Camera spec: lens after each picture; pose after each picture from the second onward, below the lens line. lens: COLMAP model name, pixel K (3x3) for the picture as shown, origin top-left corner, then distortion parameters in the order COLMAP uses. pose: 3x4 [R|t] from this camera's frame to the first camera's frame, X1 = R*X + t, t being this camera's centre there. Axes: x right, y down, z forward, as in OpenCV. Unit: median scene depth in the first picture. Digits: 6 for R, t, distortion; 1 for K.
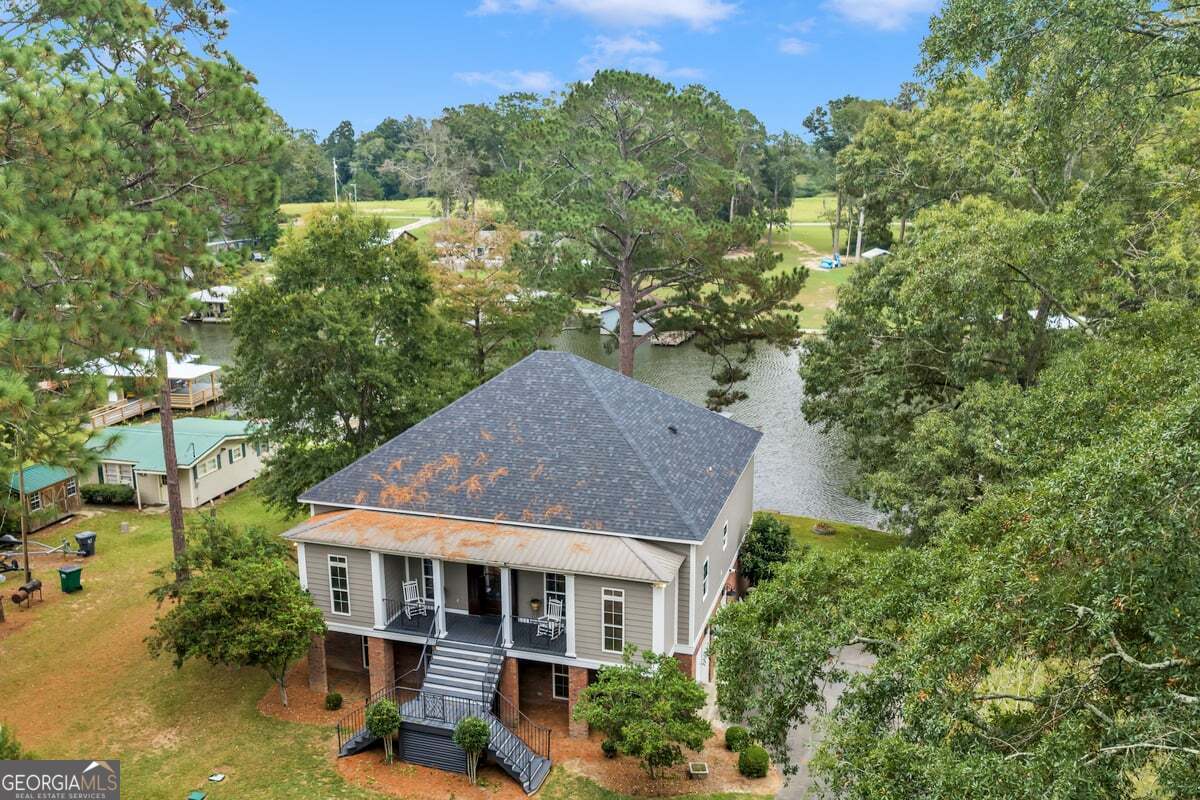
lens RADIAL K [[997.0, 0, 600.0], [0, 997.0, 400.0], [0, 0, 1]] dist [0.000033, -0.003629]
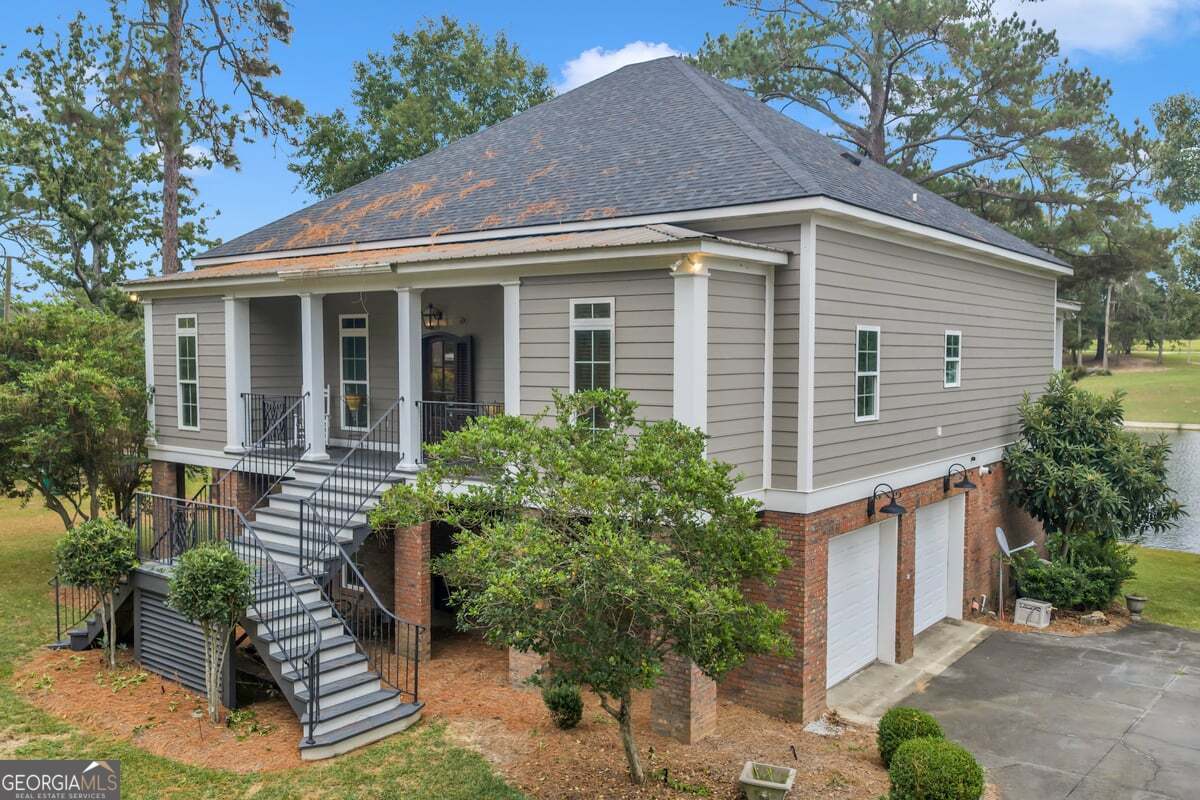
lens RADIAL K [[997.0, 0, 600.0], [0, 997.0, 400.0], [0, 0, 1]] dist [0.000033, -0.003629]
pose [[0.935134, 0.020401, -0.353706, 0.157413], [-0.086404, 0.981329, -0.171836, 0.288099], [0.343597, 0.191251, 0.919437, 0.593875]]
